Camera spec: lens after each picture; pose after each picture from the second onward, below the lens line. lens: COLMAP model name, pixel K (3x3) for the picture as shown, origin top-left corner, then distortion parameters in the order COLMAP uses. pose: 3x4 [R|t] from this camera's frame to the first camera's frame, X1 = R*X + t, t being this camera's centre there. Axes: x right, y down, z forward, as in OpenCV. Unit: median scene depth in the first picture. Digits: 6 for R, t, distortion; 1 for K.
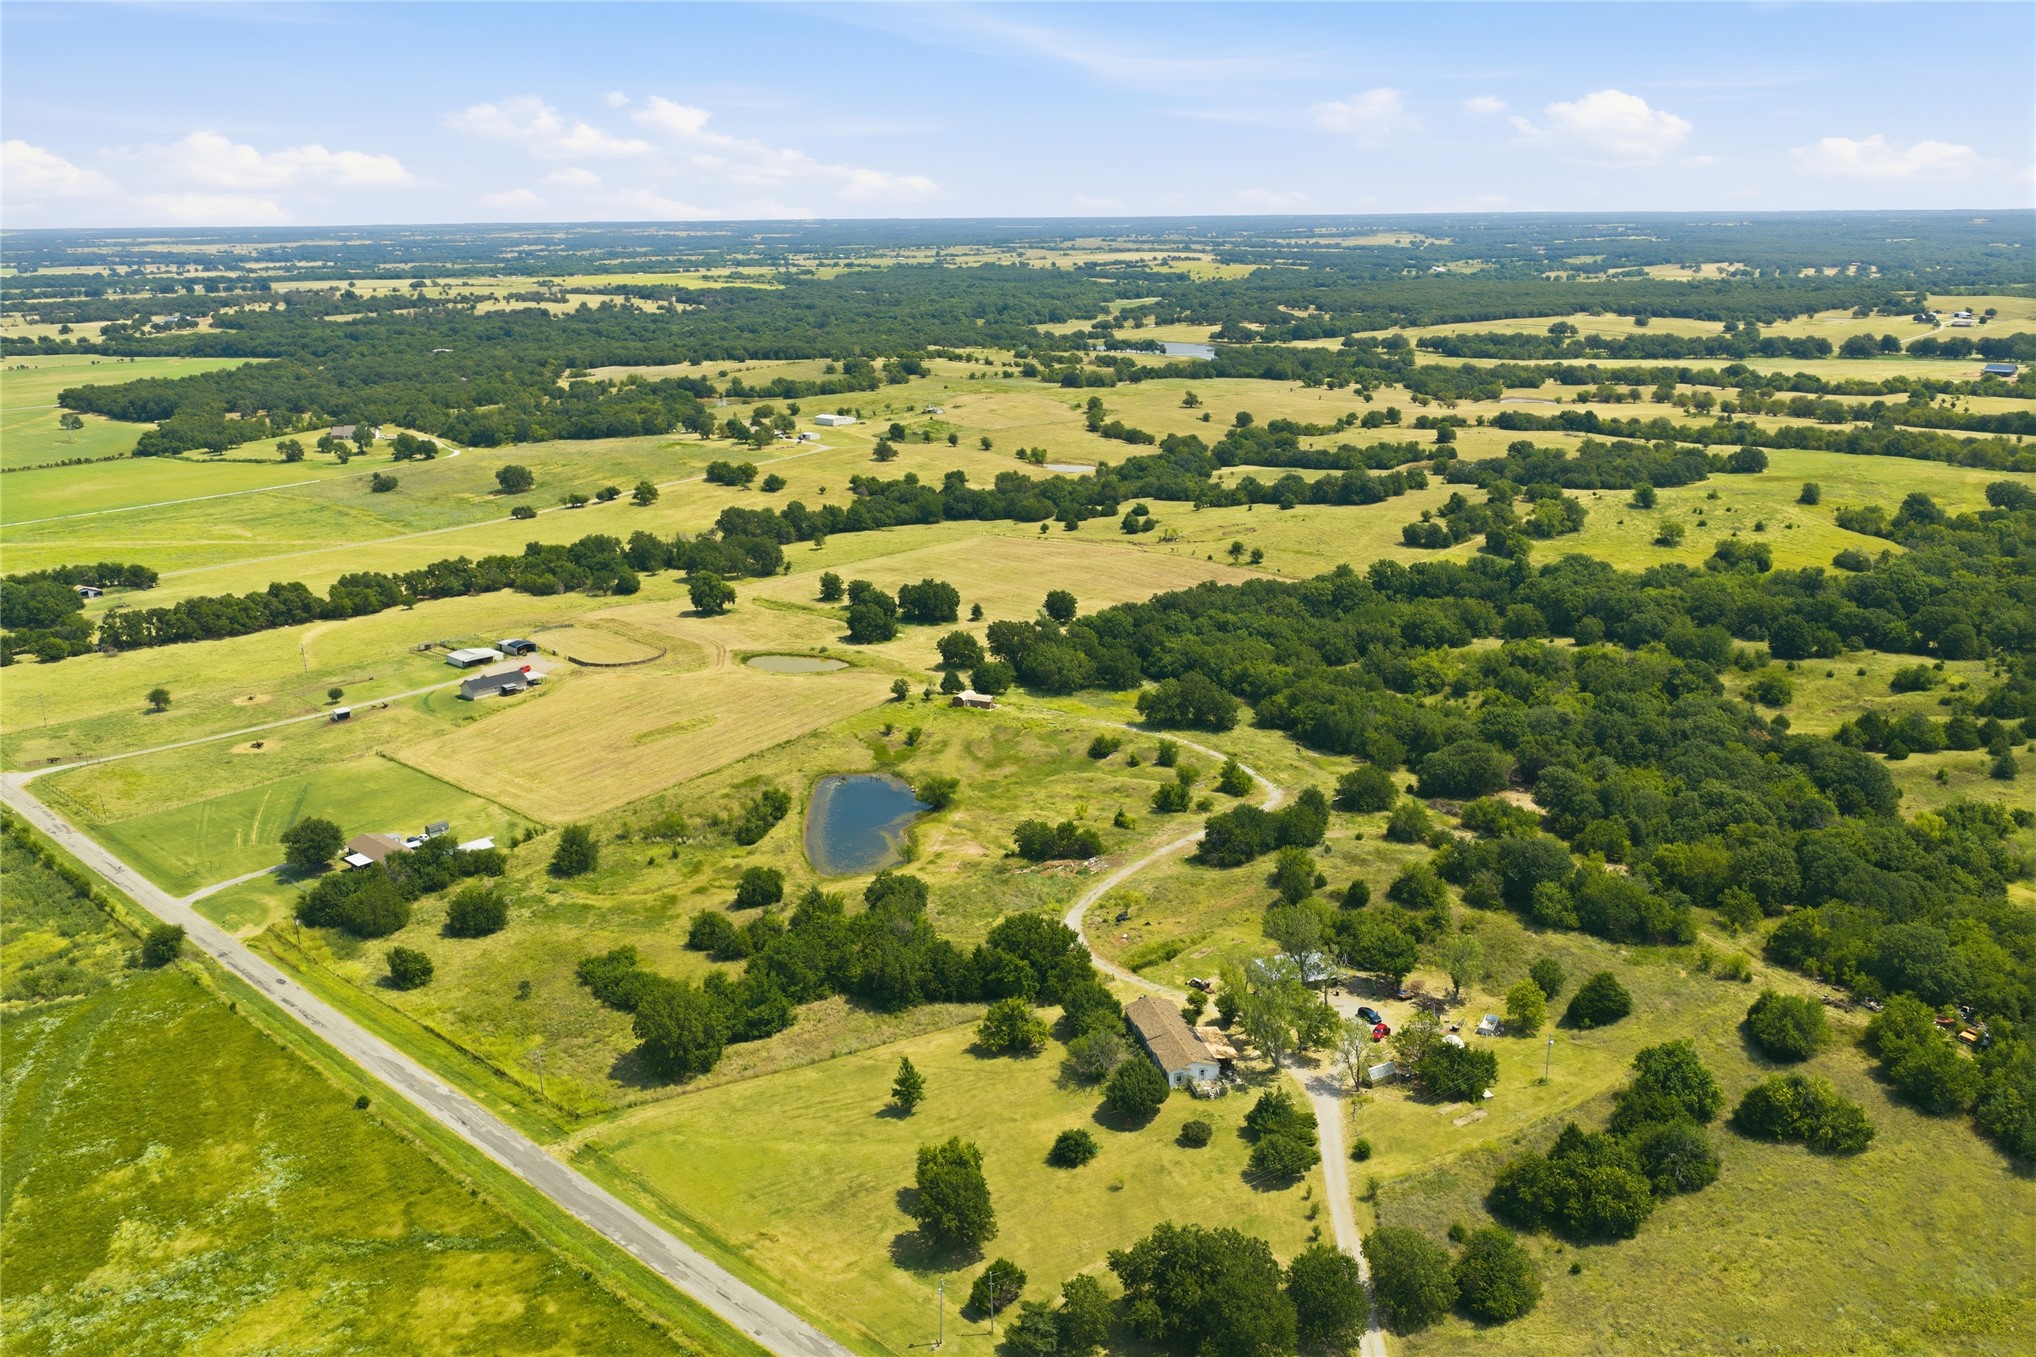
lens RADIAL K [[1589.7, 0, 1018.0], [0, 1589.7, 678.5], [0, 0, 1]] dist [0.006925, 0.003602]
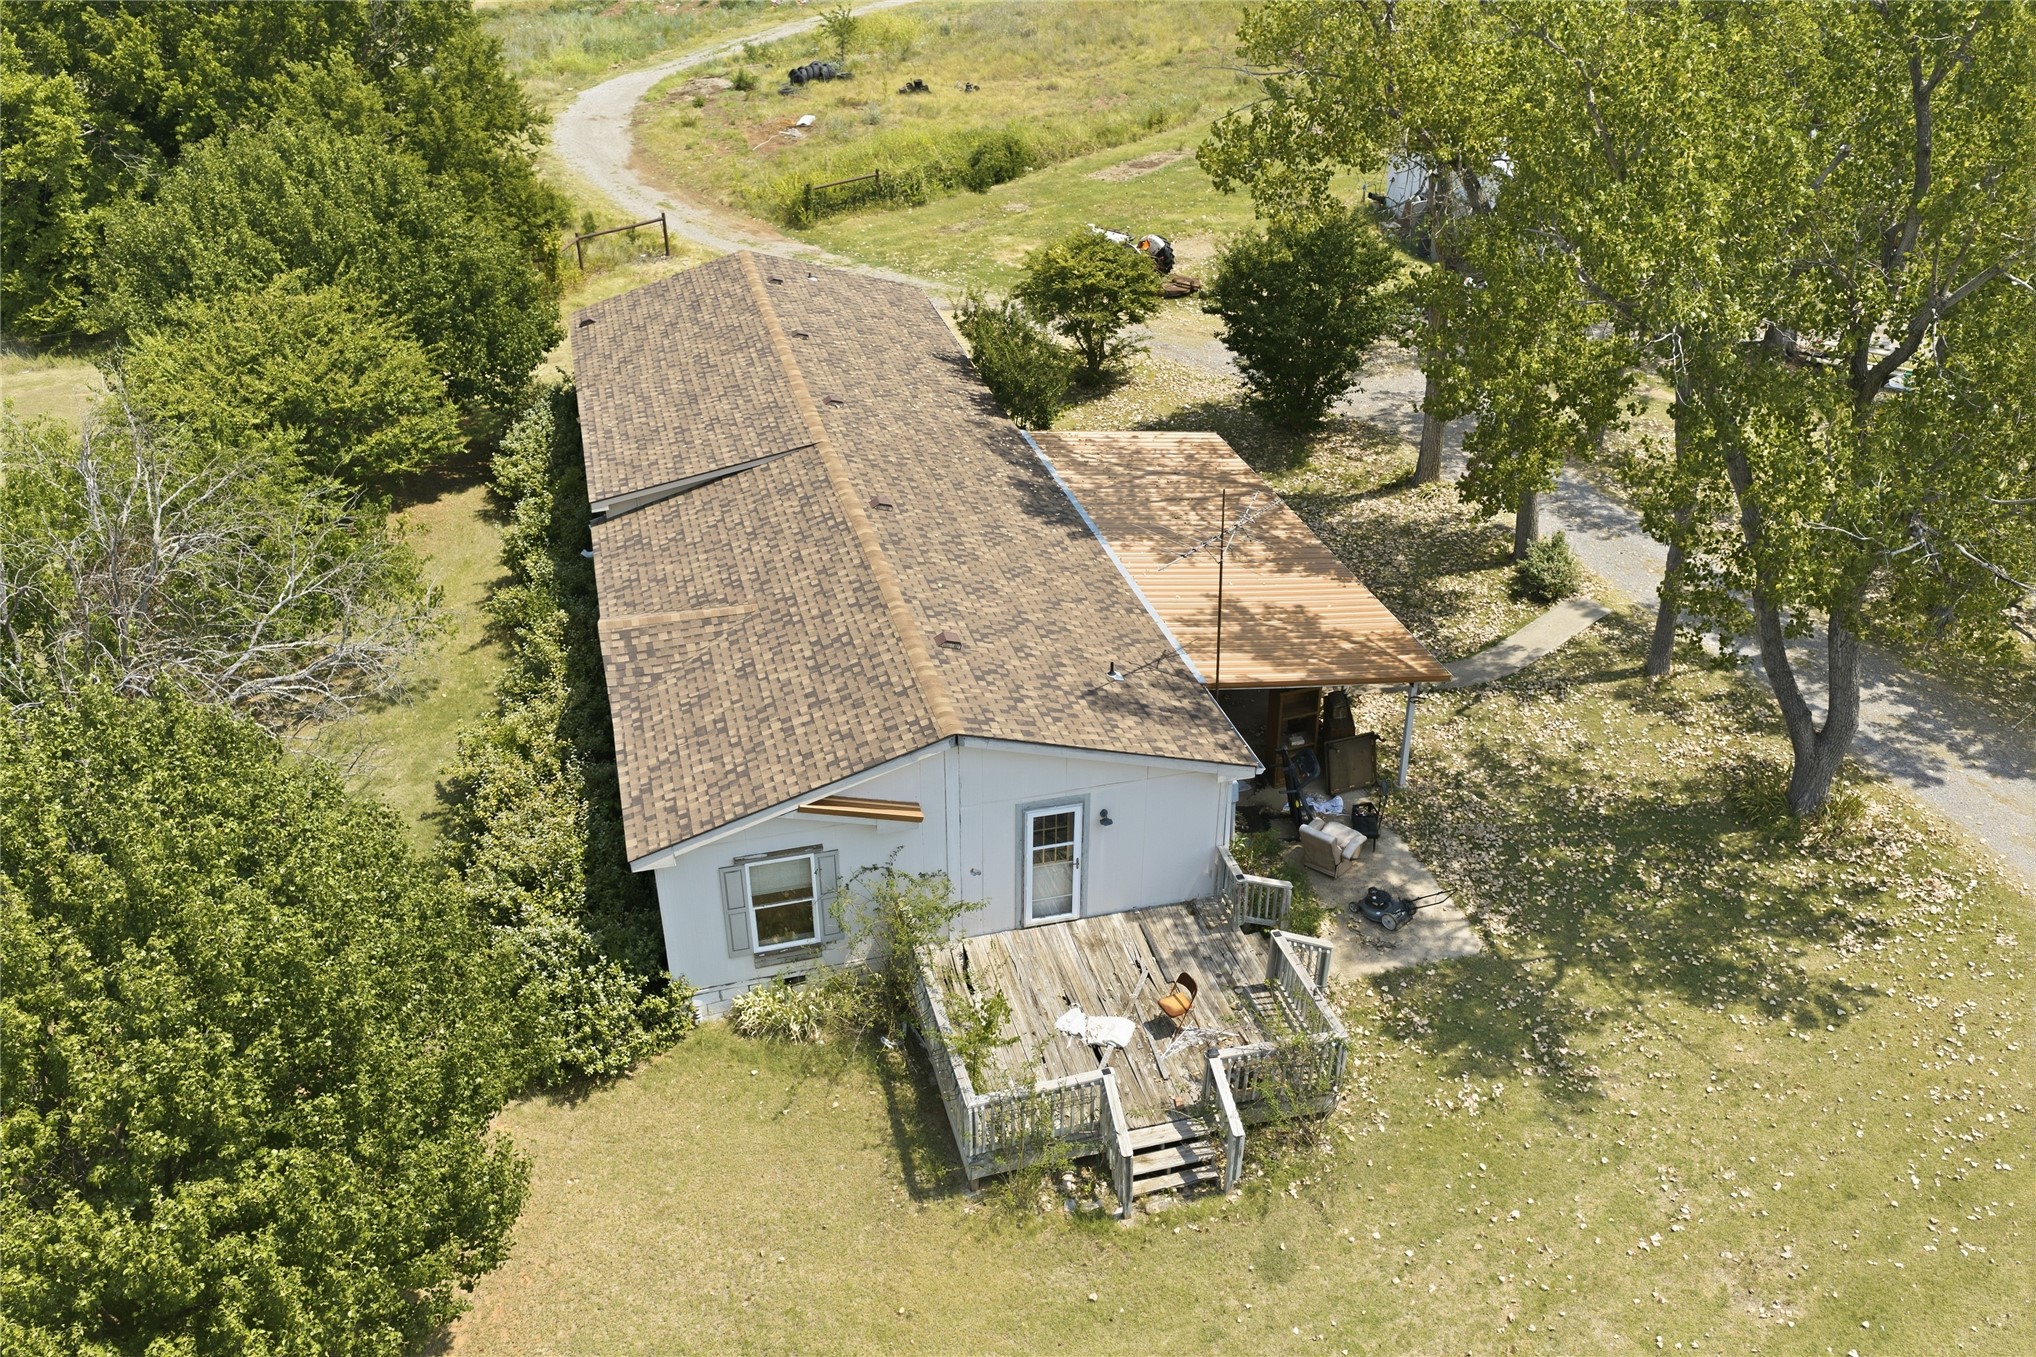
lens RADIAL K [[1589.7, 0, 1018.0], [0, 1589.7, 678.5], [0, 0, 1]] dist [0.006925, 0.003602]
pose [[0.999973, -0.000319, 0.007375, 0.106643], [-0.001541, 0.968019, 0.250873, 0.203732], [-0.007220, -0.250877, 0.967992, 0.862135]]
